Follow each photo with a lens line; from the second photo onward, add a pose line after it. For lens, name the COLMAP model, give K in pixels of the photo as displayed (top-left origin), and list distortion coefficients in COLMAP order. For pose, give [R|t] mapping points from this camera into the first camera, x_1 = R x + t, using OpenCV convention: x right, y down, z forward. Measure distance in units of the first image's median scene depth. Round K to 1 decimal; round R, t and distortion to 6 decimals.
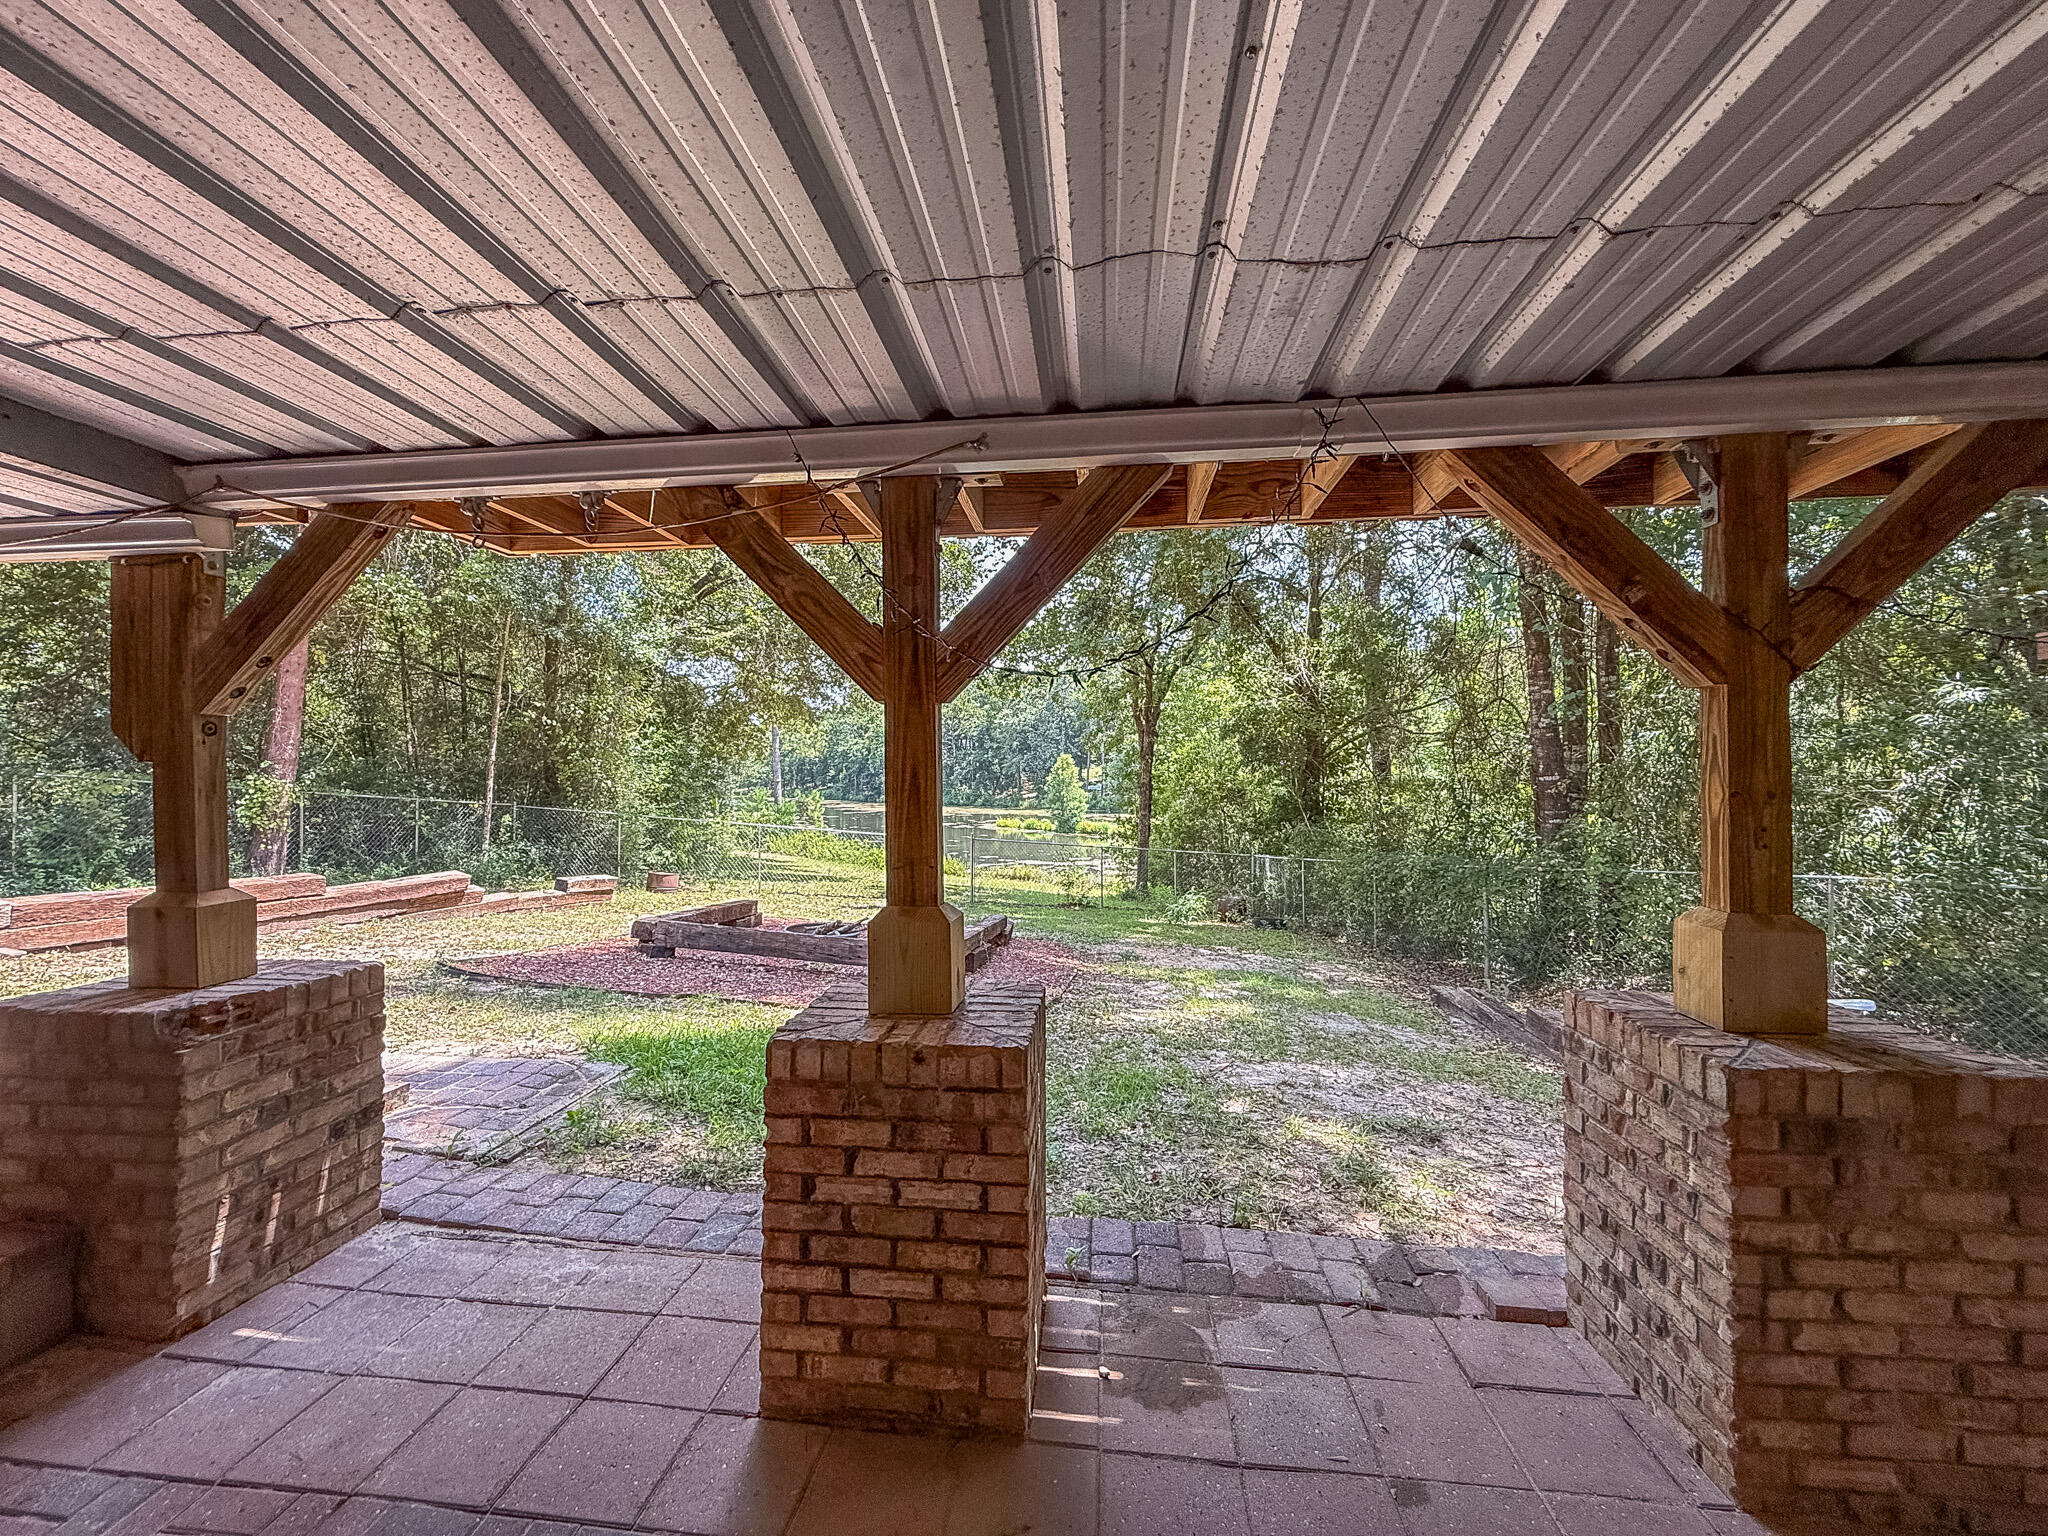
lens RADIAL K [[815.7, 0, 1018.9], [0, 815.7, 766.5], [0, 0, 1]] dist [0.000012, 0.000451]
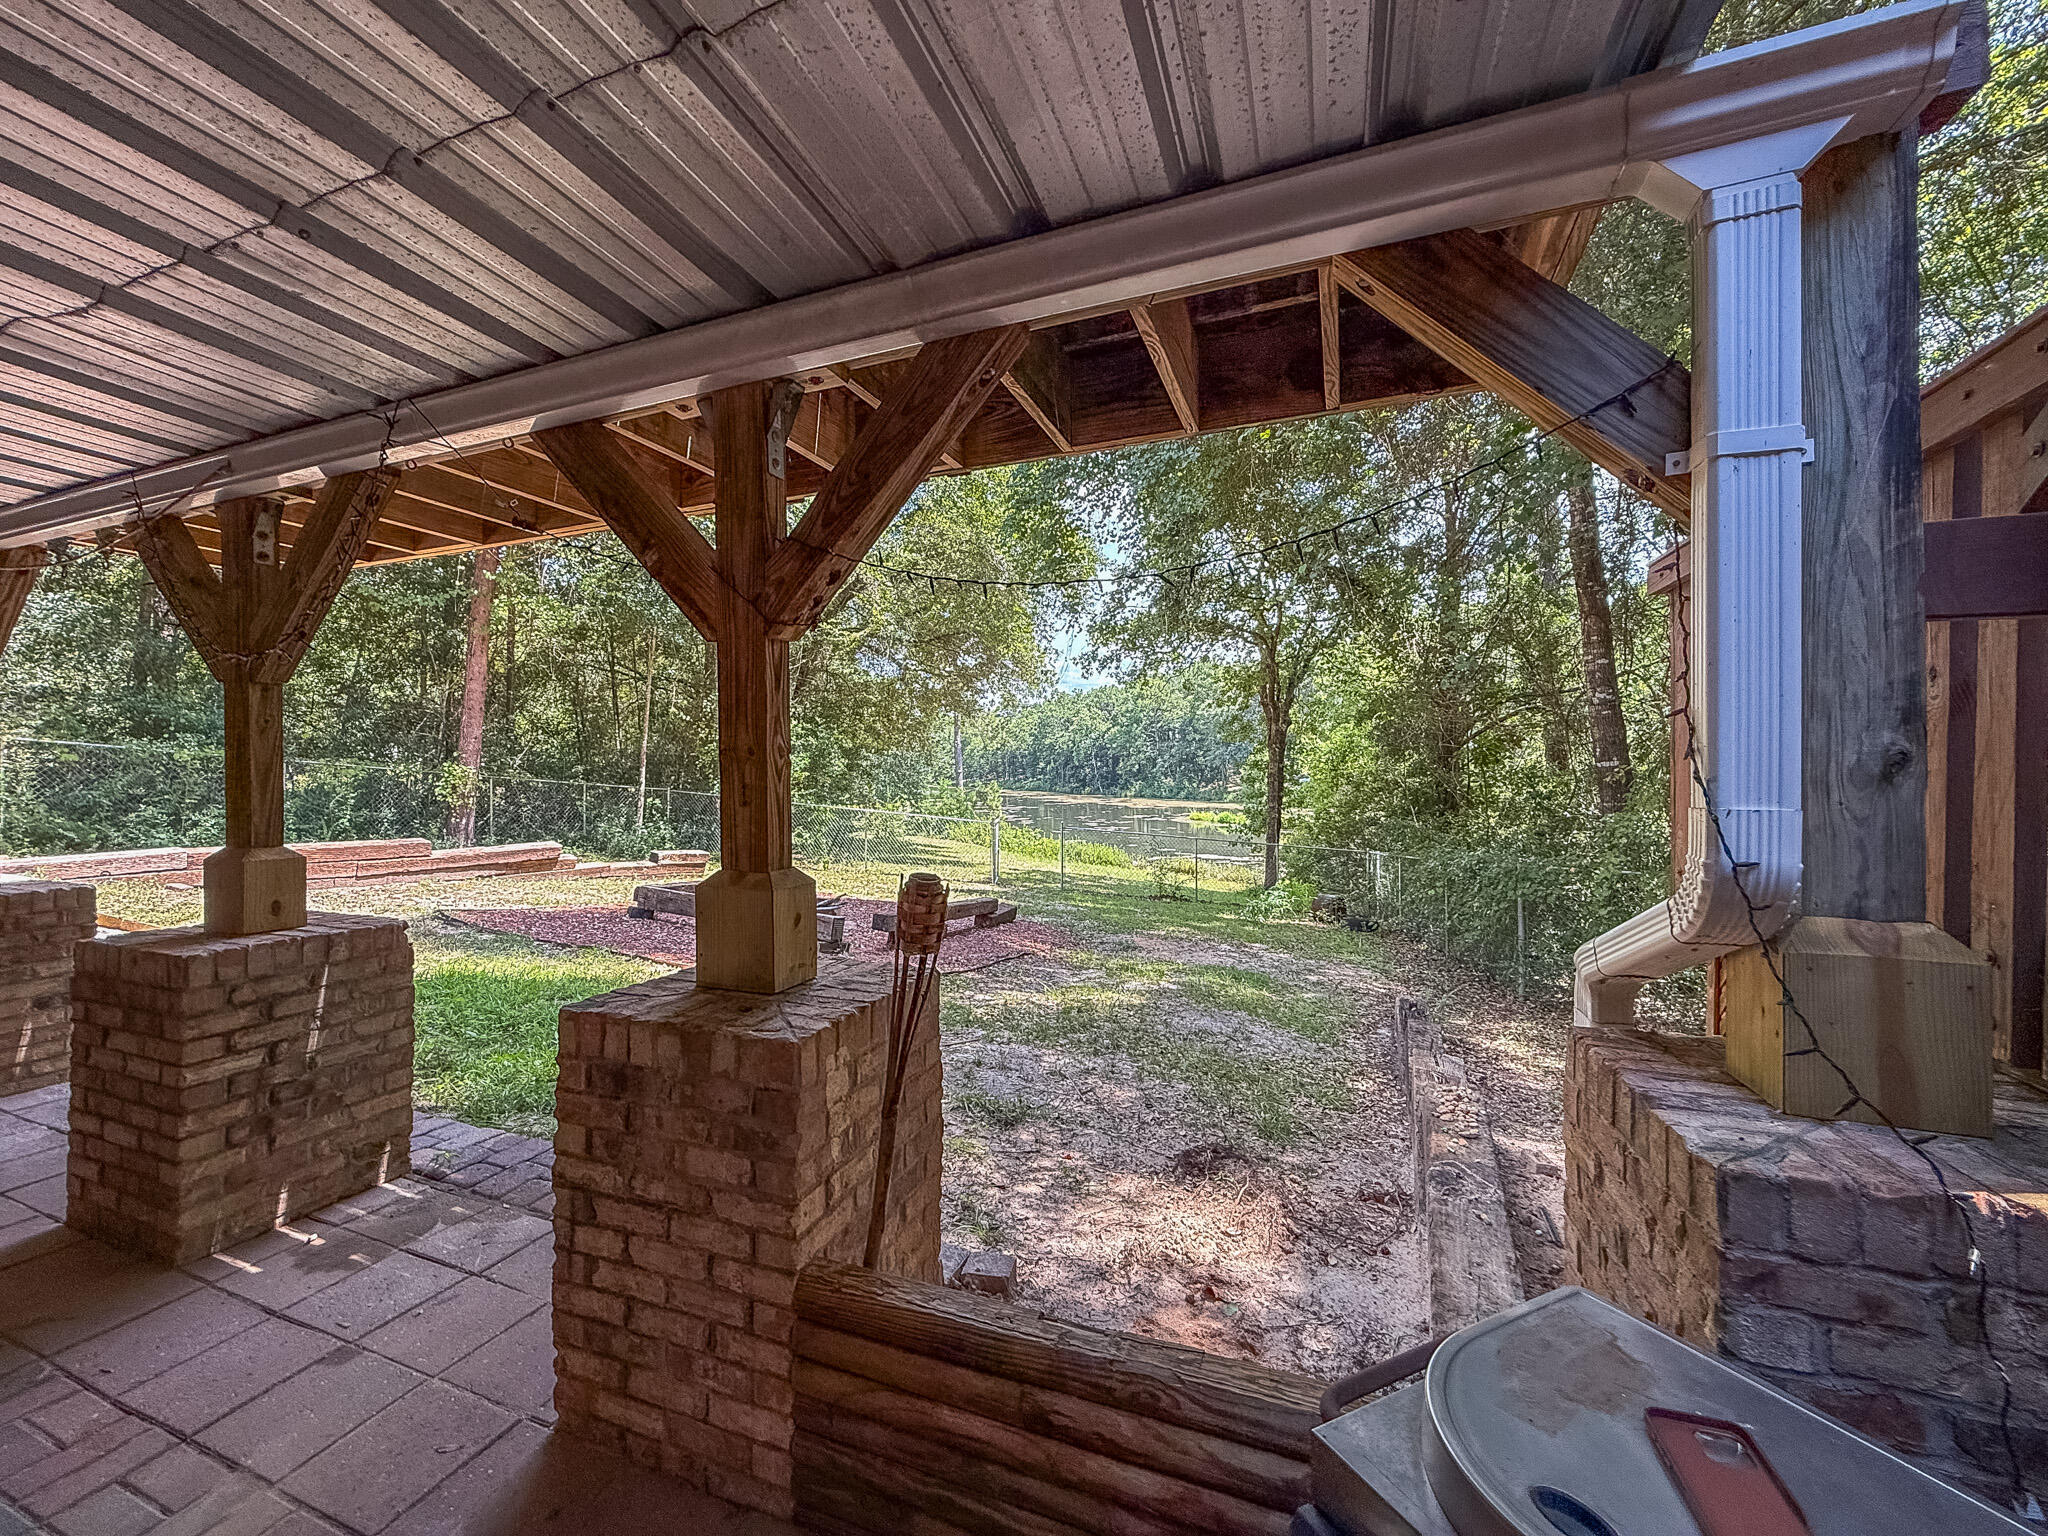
lens RADIAL K [[815.7, 0, 1019.4], [0, 815.7, 765.3], [0, 0, 1]] dist [0.000012, 0.000451]
pose [[0.964742, 0.000084, -0.263199, 1.188732], [0.001890, 0.999972, 0.007248, 0.035504], [0.263192, -0.007490, 0.964714, 0.104124]]
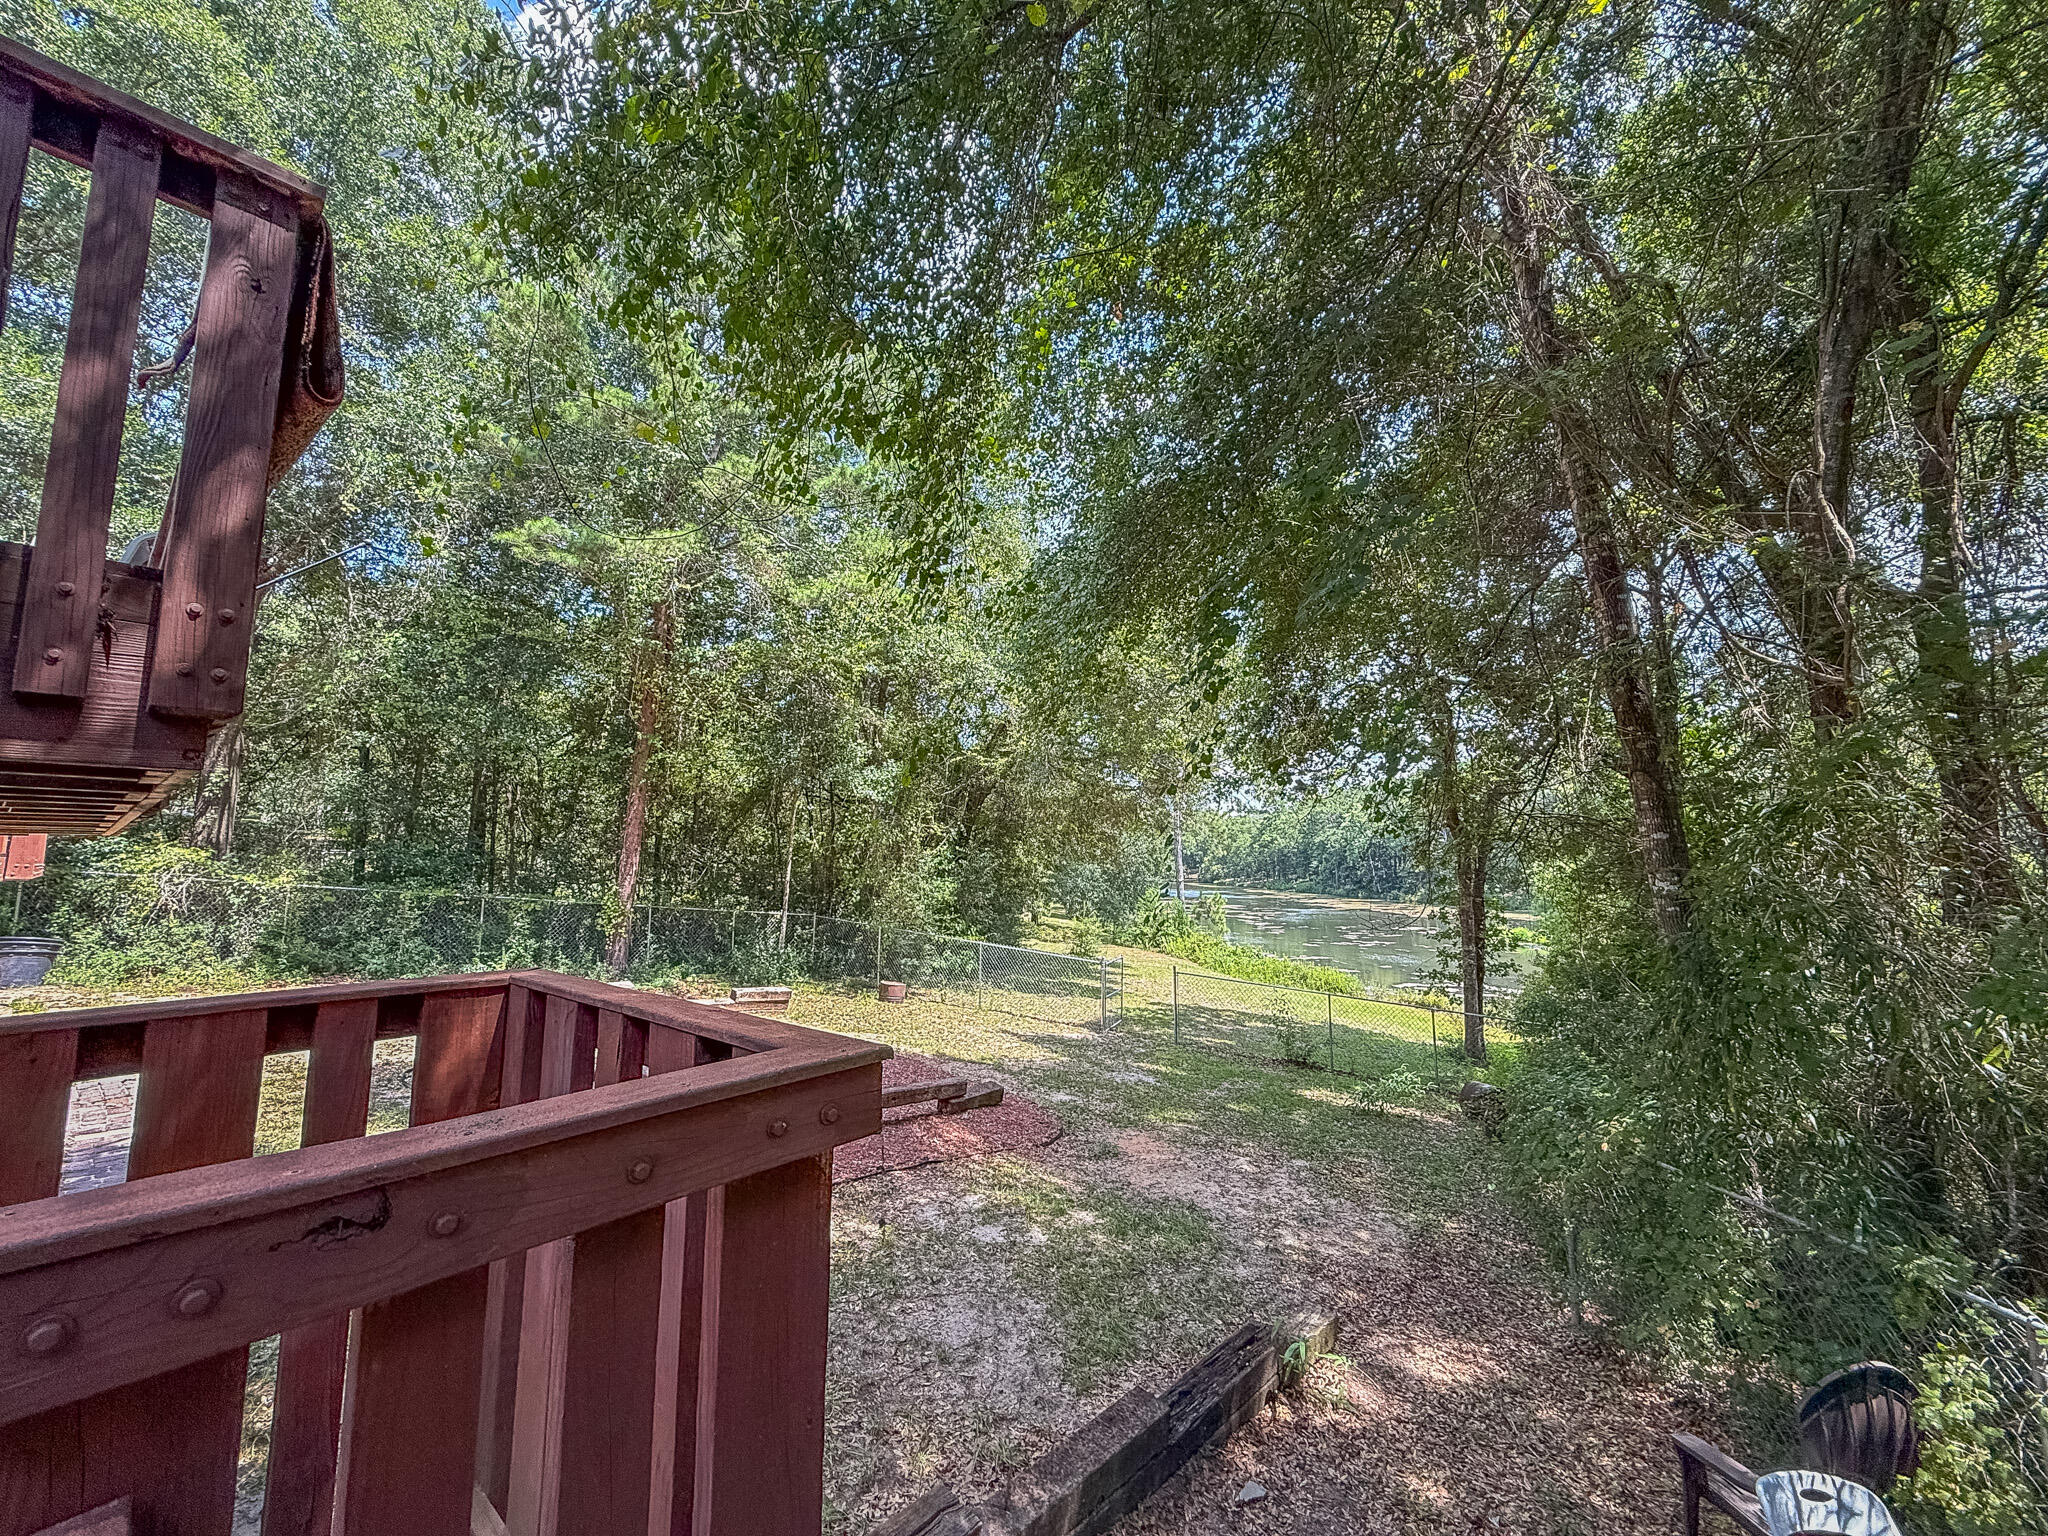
lens RADIAL K [[815.7, 0, 1021.3], [0, 815.7, 763.8], [0, 0, 1]] dist [0.000012, 0.000451]
pose [[0.825808, -0.061223, -0.560618, 2.482745], [-0.000963, 0.993935, -0.109962, -0.323835], [0.563950, 0.091347, 0.820741, 0.990138]]
